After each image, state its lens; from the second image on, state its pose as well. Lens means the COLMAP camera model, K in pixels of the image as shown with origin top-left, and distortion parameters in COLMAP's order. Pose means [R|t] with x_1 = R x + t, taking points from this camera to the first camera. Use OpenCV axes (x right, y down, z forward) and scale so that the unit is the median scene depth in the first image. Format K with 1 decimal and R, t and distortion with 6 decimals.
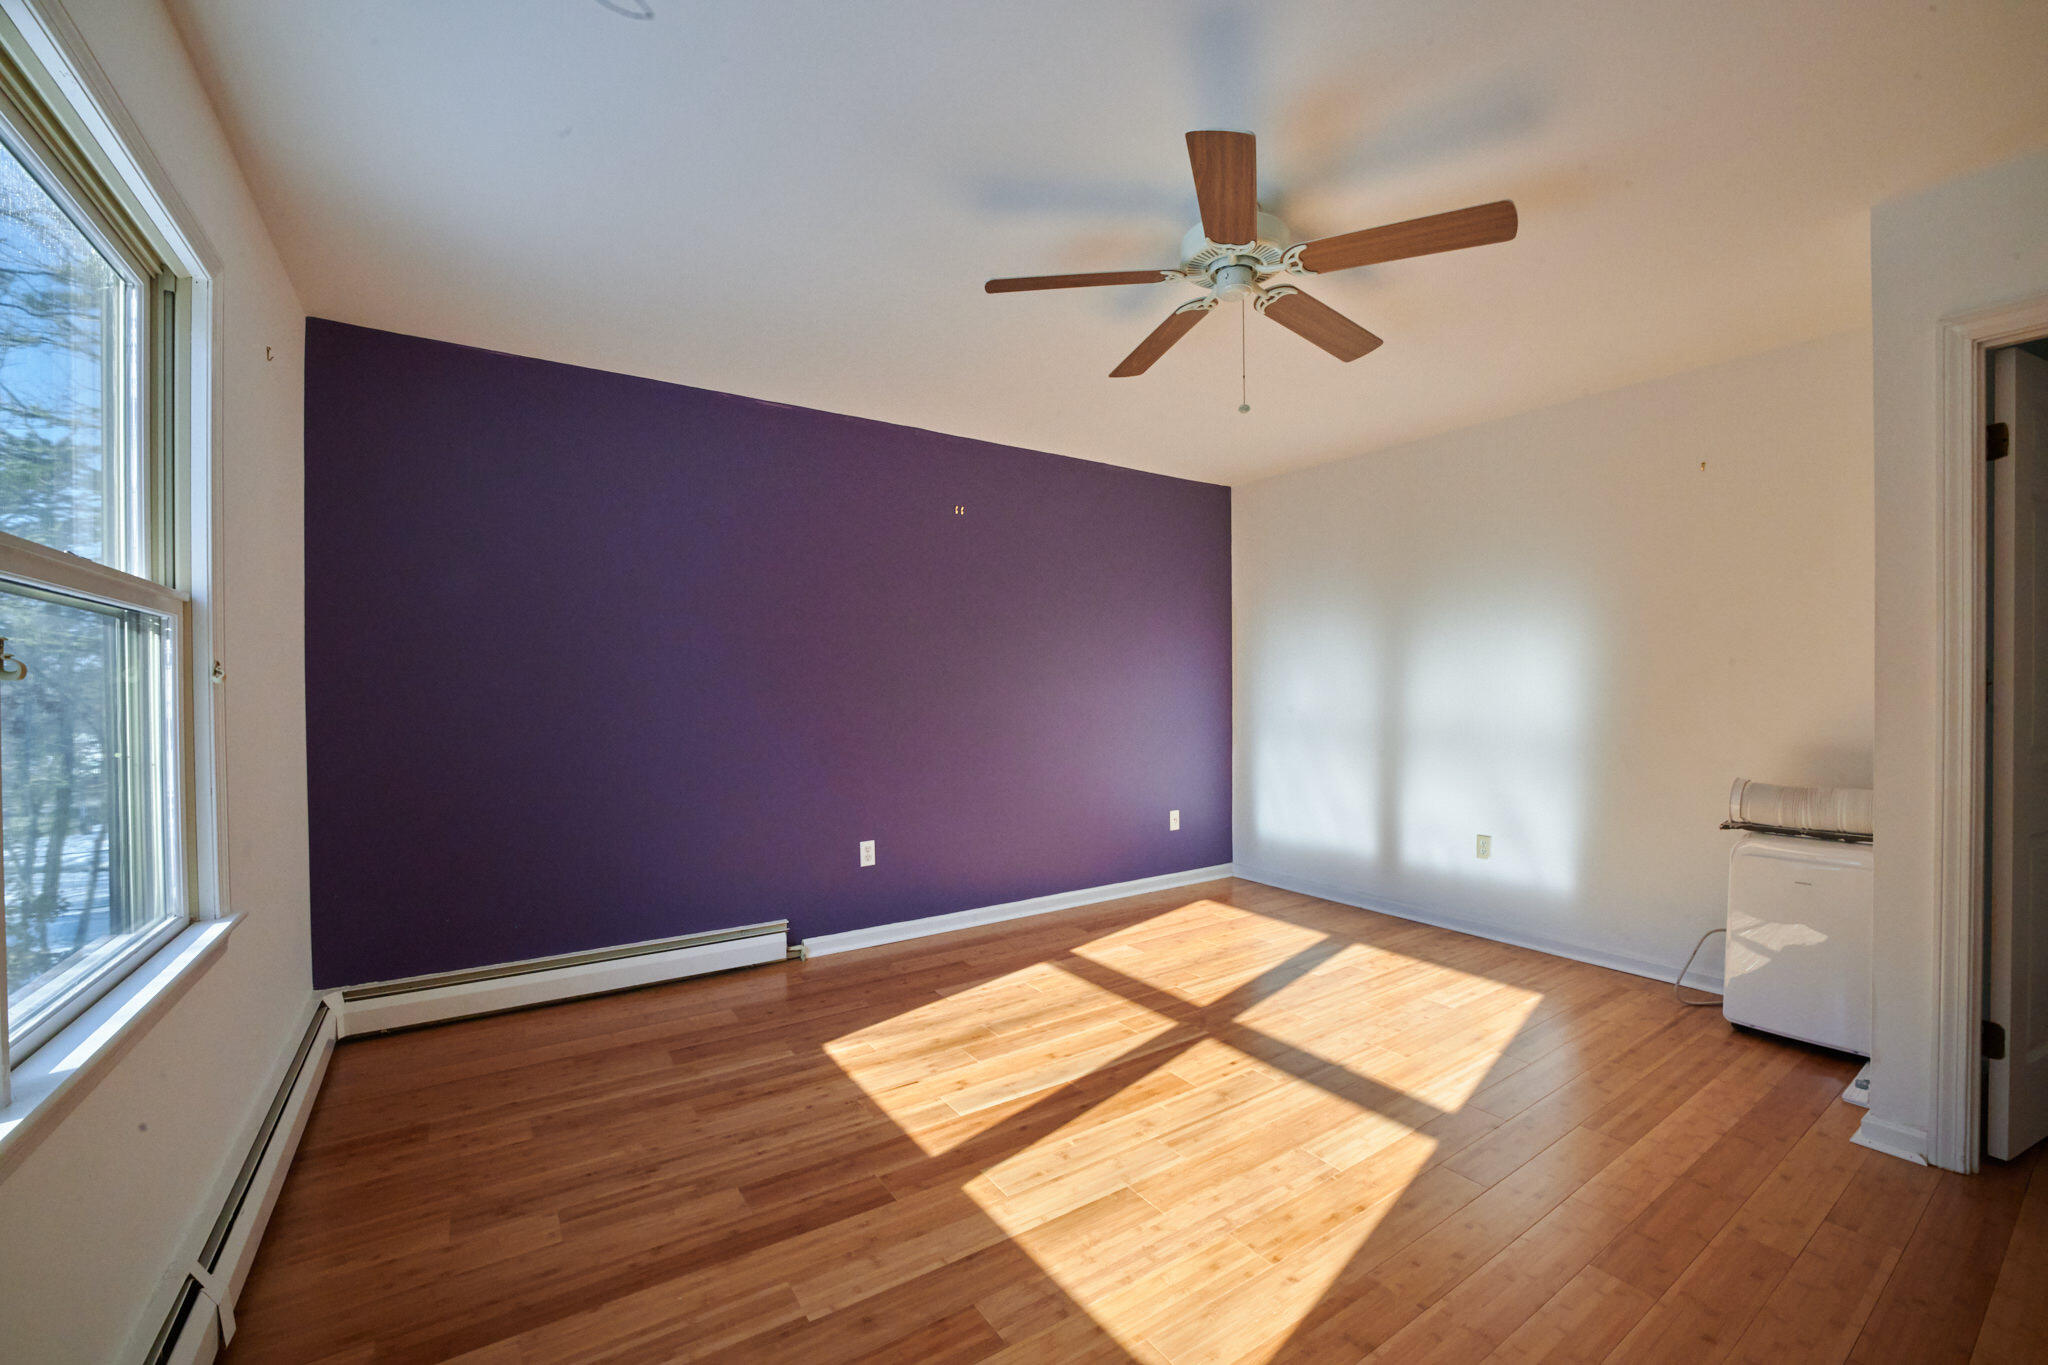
lens RADIAL K [[825.0, 0, 1031.0], [0, 825.0, 691.6], [0, 0, 1]] dist [-0.026851, 0.000349]
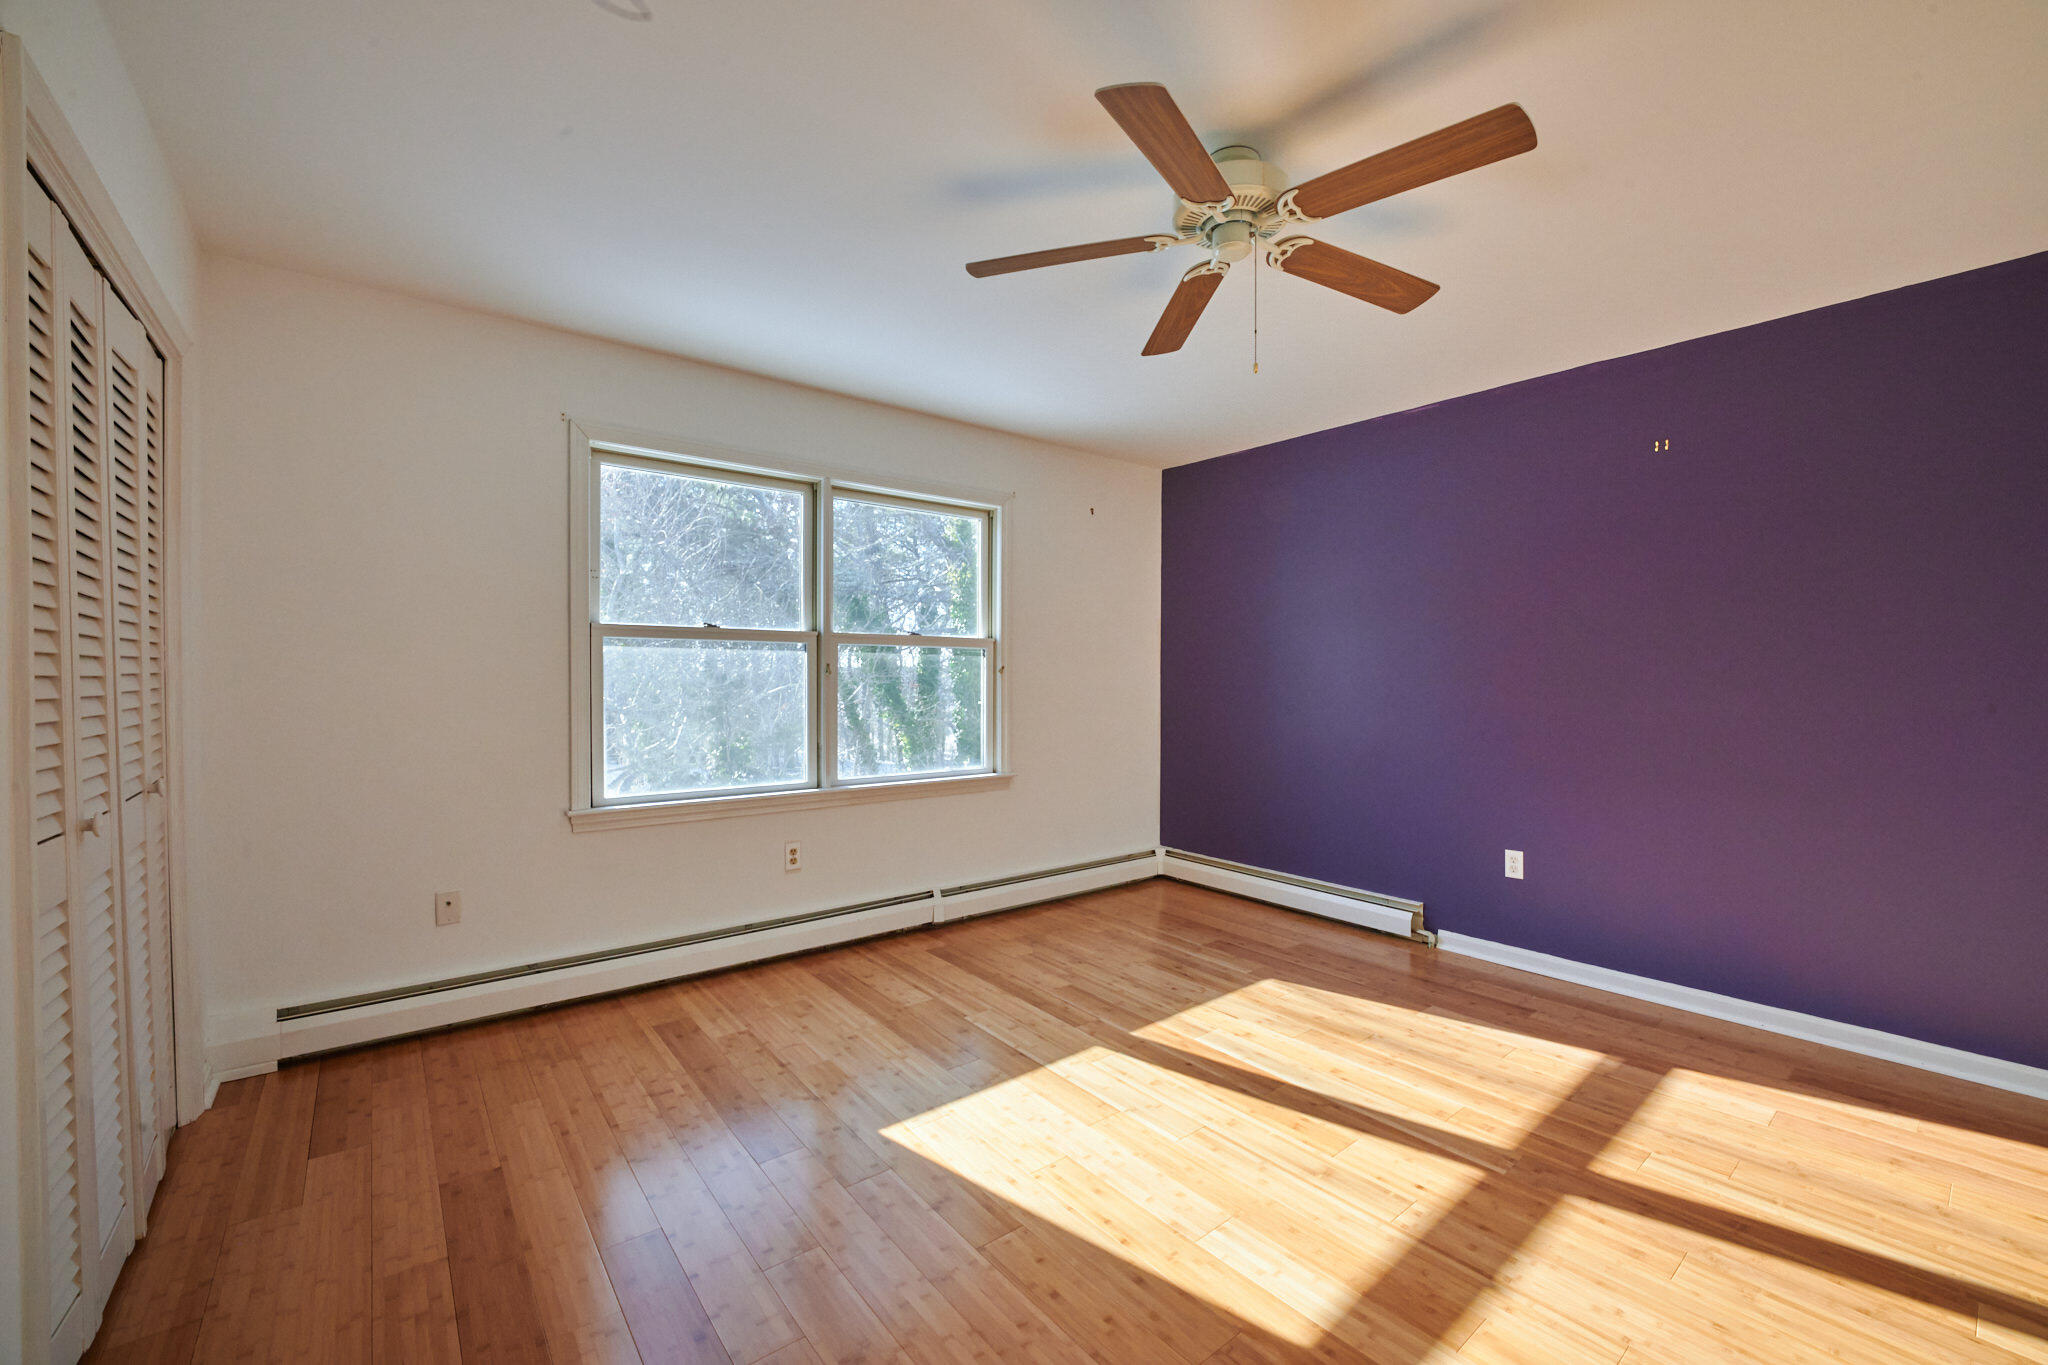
lens RADIAL K [[818.1, 0, 1033.2], [0, 818.1, 693.4], [0, 0, 1]] dist [-0.023201, -0.000339]
pose [[0.088559, 0.026903, -0.995708, 0.920665], [-0.010496, 0.999605, 0.026075, -0.012517], [0.996016, 0.008142, 0.088806, 0.568672]]
